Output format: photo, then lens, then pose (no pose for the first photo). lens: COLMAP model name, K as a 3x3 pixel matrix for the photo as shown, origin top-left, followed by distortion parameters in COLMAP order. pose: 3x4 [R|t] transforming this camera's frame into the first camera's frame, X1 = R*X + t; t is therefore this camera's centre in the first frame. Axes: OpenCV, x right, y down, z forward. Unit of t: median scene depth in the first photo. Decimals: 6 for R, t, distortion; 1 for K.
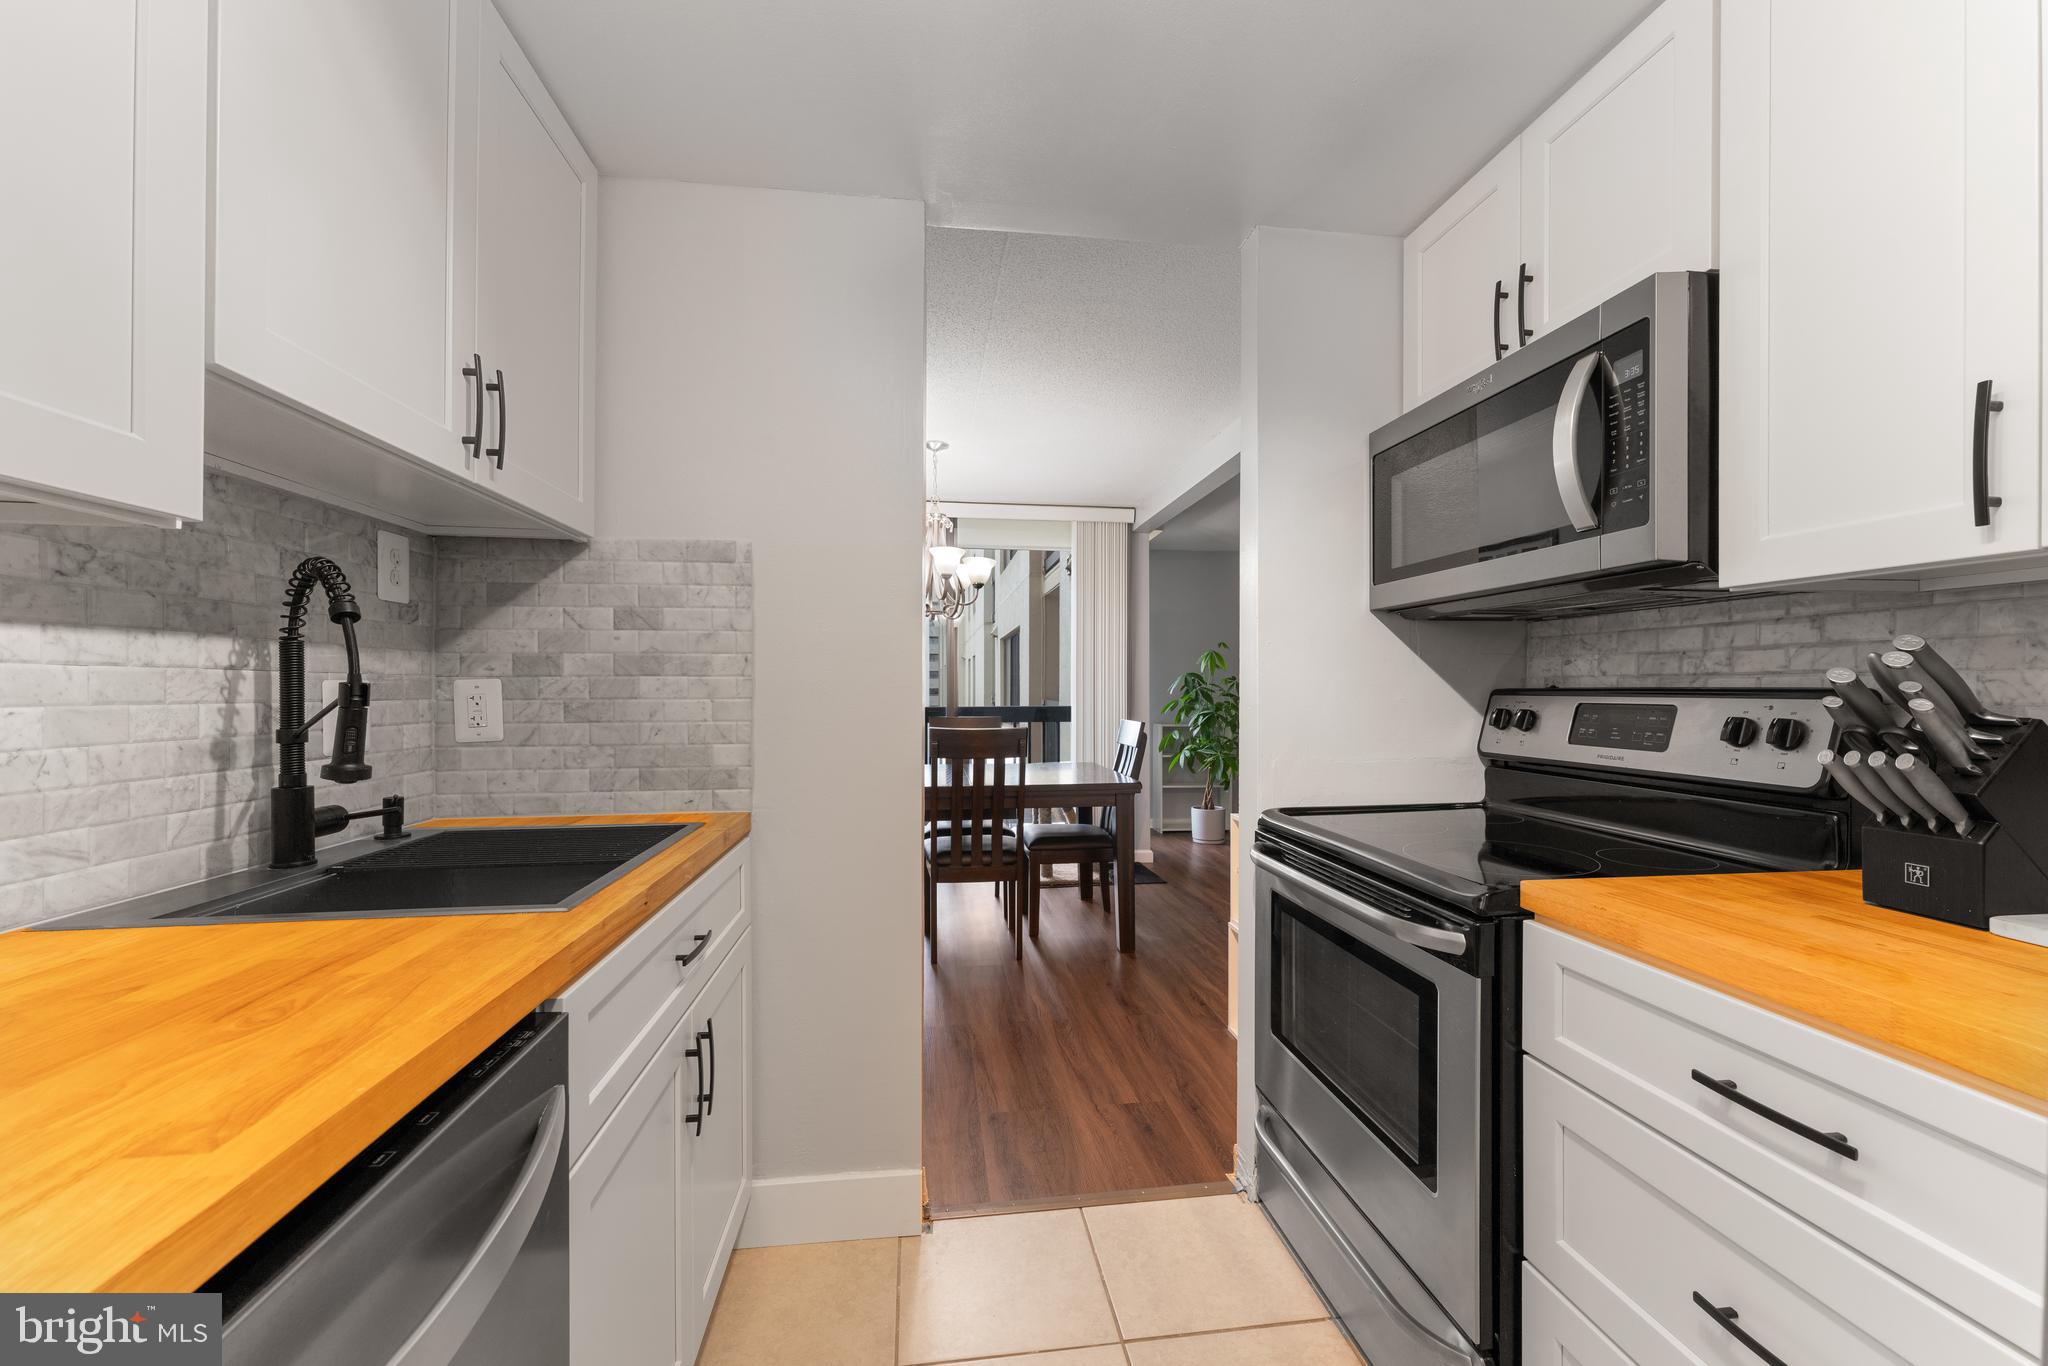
lens RADIAL K [[821.7, 0, 1026.8], [0, 821.7, 688.0], [0, 0, 1]] dist [-0.000120, -0.000075]
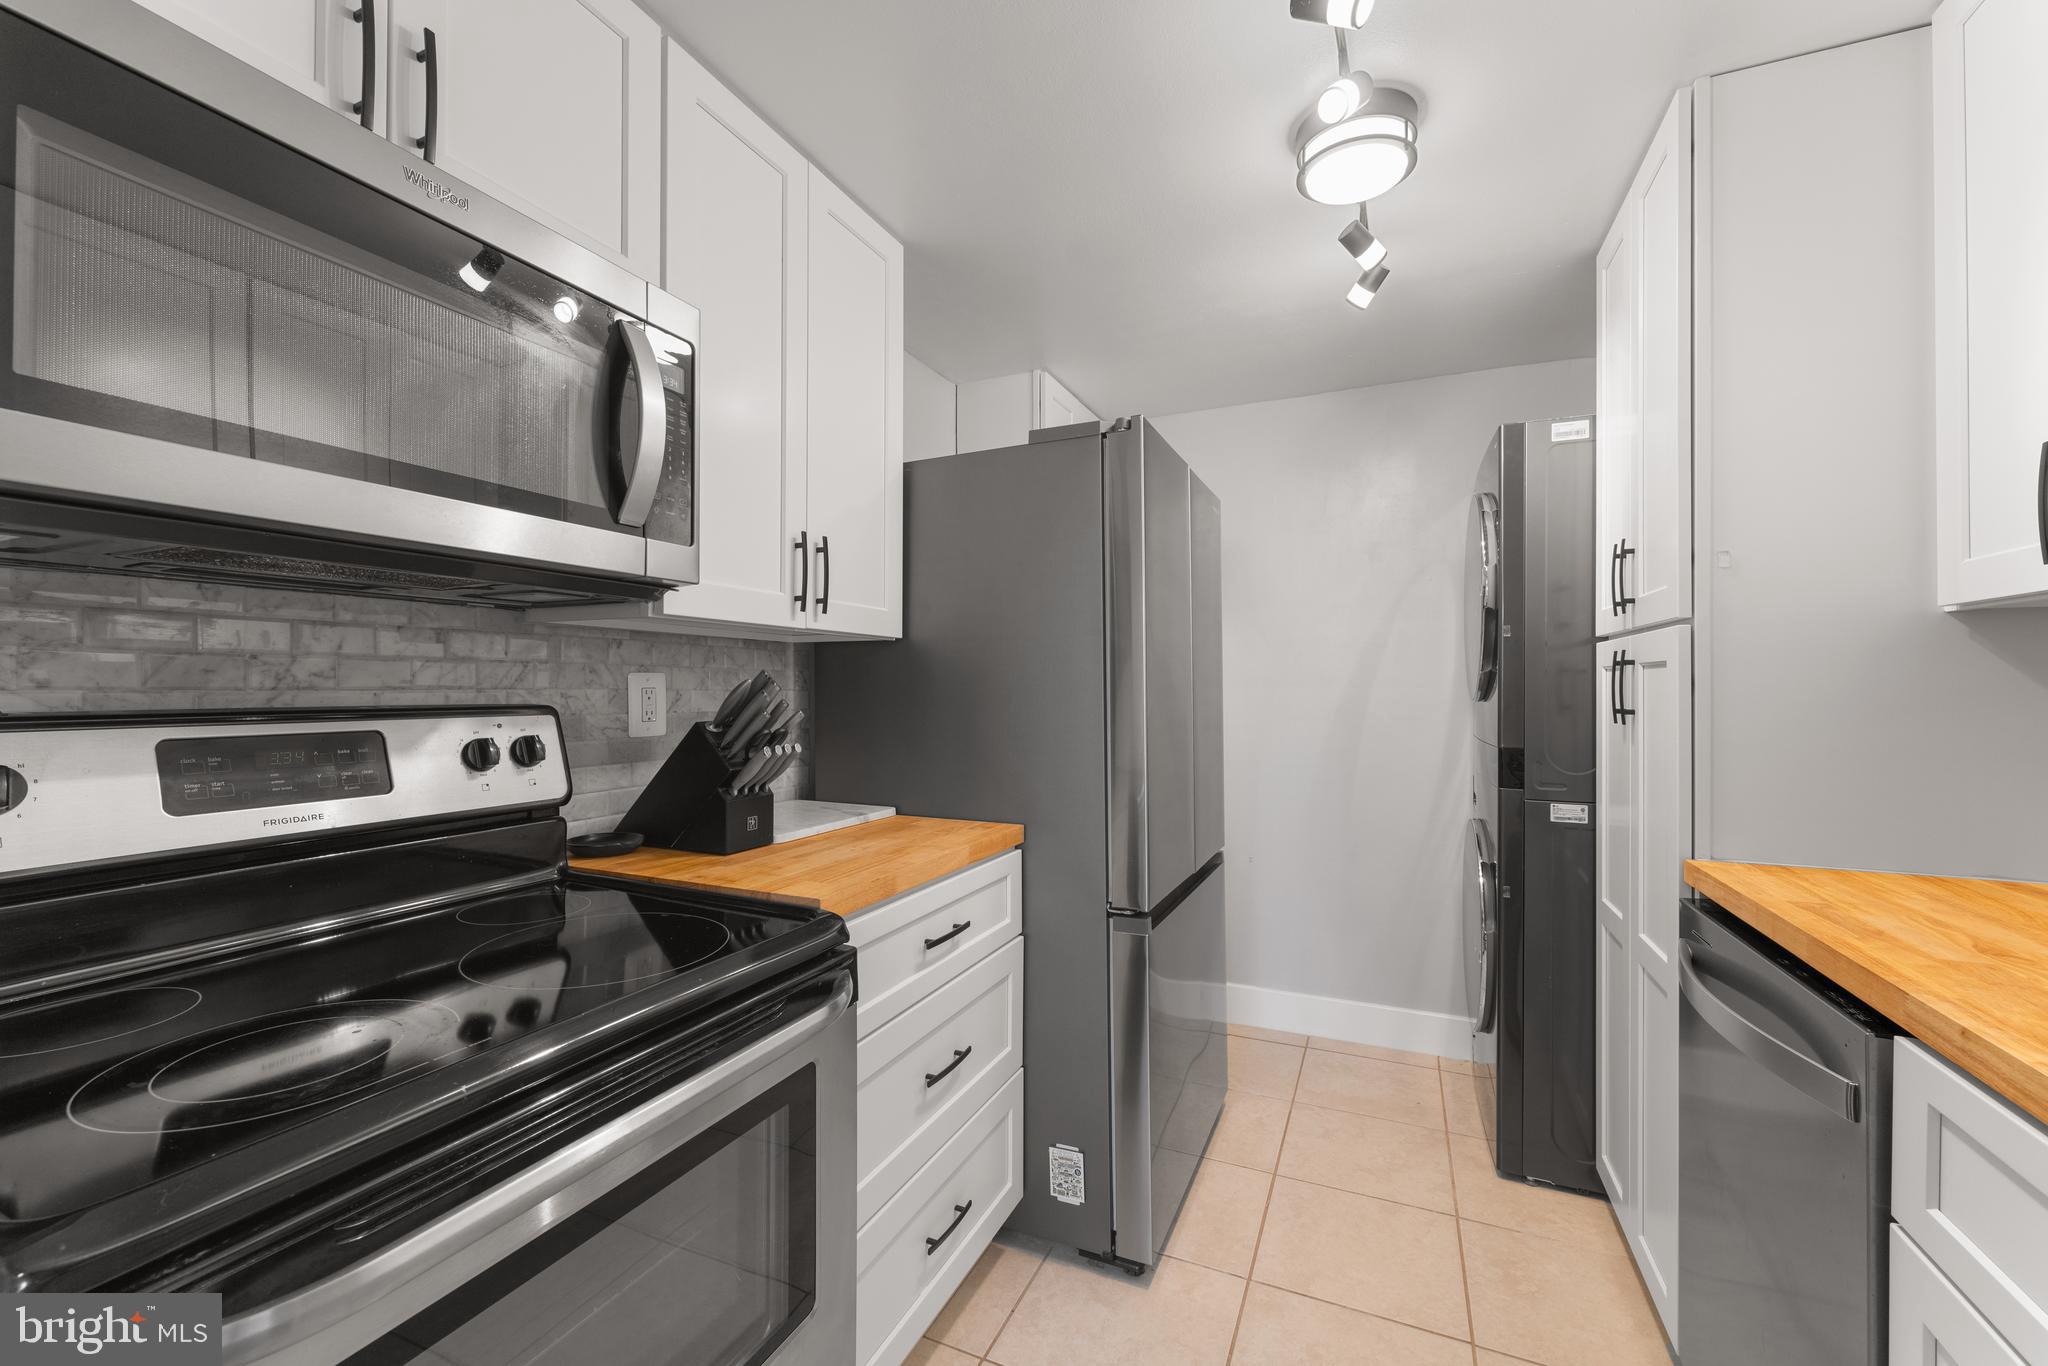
lens RADIAL K [[821.7, 0, 1022.8], [0, 821.7, 684.1], [0, 0, 1]] dist [-0.000120, -0.000075]
pose [[-0.852772, -0.000989, 0.522282, -0.105700], [-0.003581, 0.999986, -0.003955, -0.021132], [-0.522271, -0.005243, -0.852764, 1.359260]]
